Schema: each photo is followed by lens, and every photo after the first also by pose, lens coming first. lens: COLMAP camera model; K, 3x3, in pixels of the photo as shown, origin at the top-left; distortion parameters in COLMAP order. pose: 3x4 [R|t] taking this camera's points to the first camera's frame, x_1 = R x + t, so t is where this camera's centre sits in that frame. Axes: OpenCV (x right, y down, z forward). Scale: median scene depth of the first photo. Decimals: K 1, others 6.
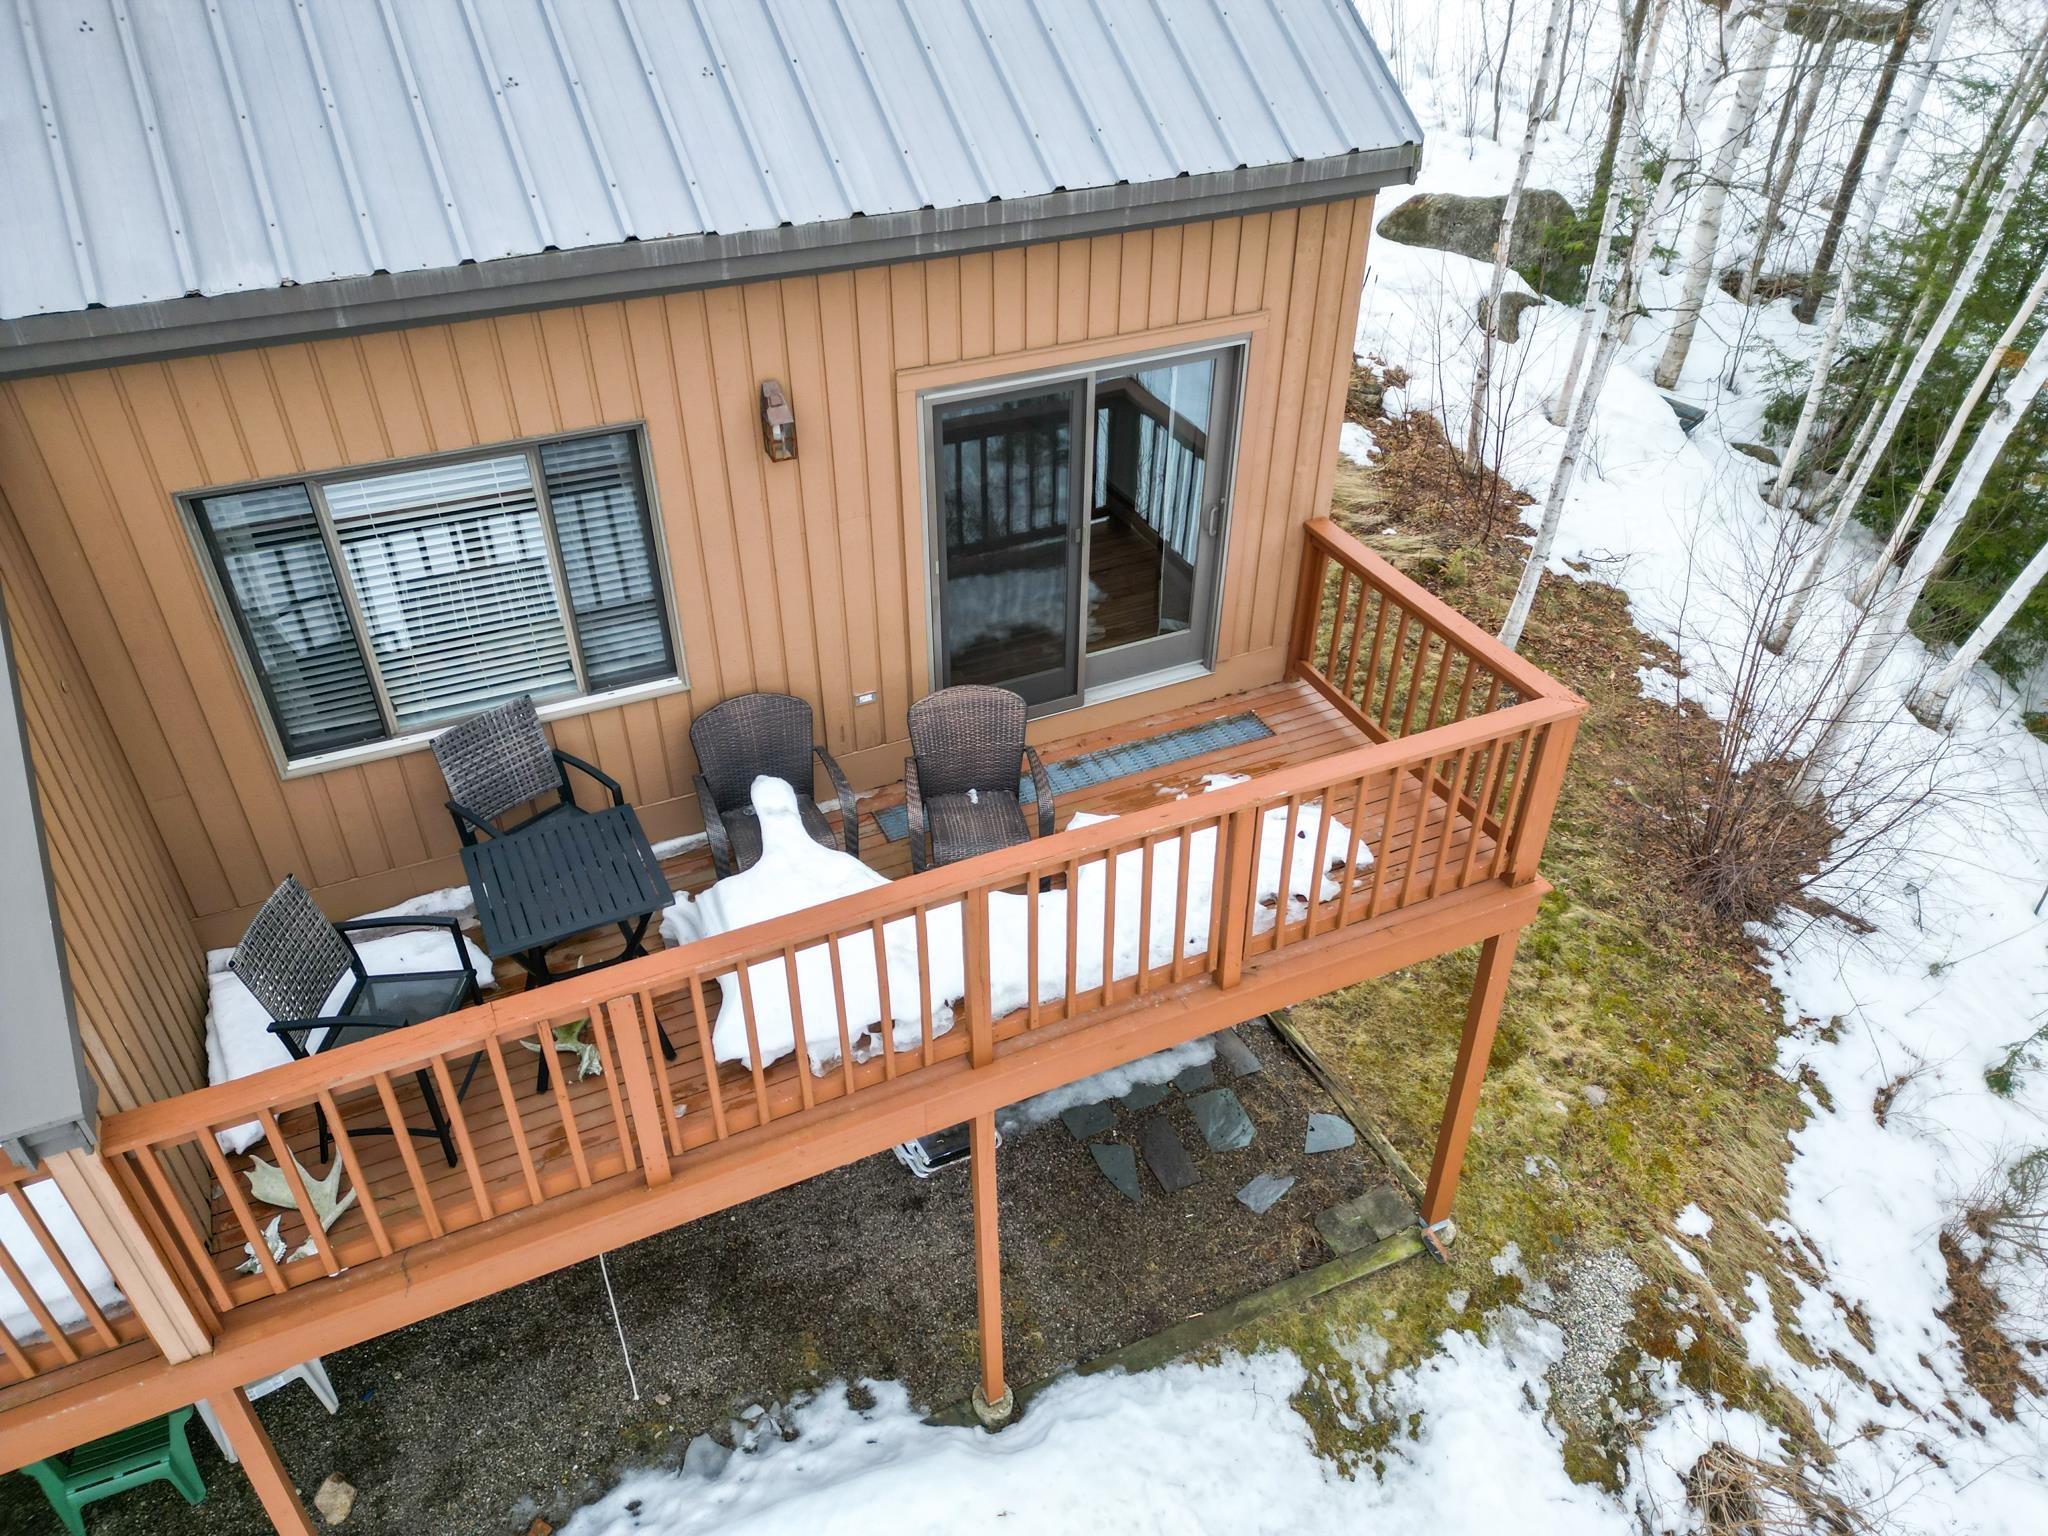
lens RADIAL K [[1425.9, 0, 1011.3], [0, 1425.9, 760.9], [0, 0, 1]] dist [0.076582, -0.070914]
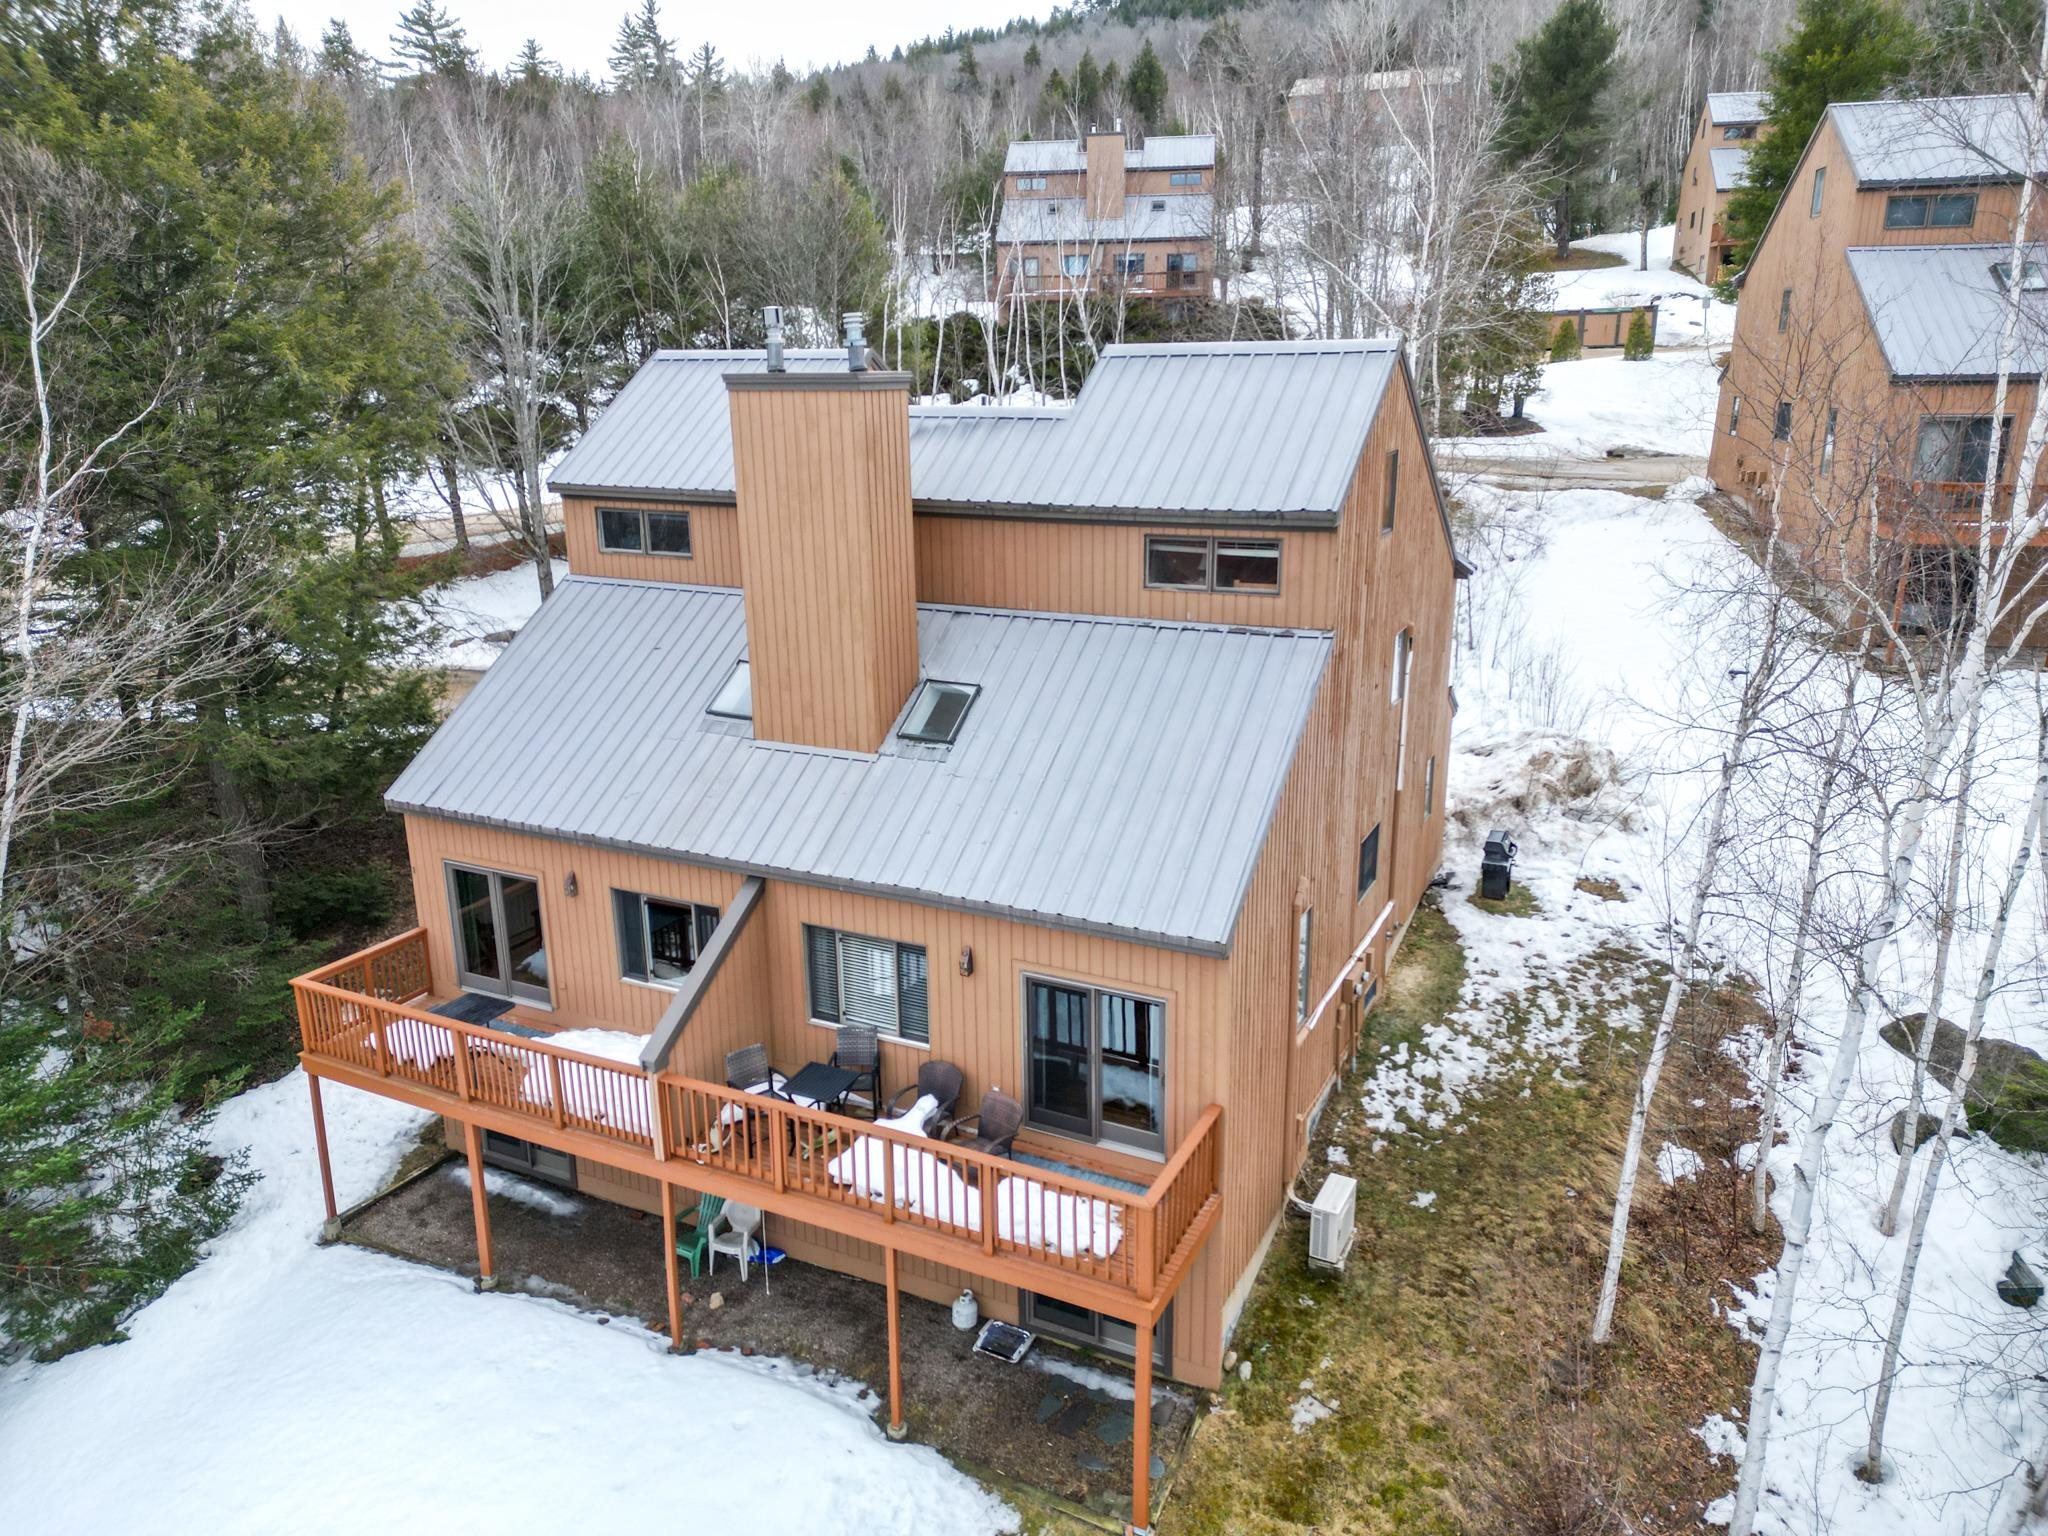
lens RADIAL K [[1407.6, 0, 1024.0], [0, 1407.6, 768.0], [0, 0, 1]] dist [0.105892, -0.105543]
pose [[0.632075, 0.210436, -0.745787, 1.366180], [-0.446365, 0.885587, -0.128424, -0.206964], [0.633434, 0.414067, 0.653689, -0.598919]]
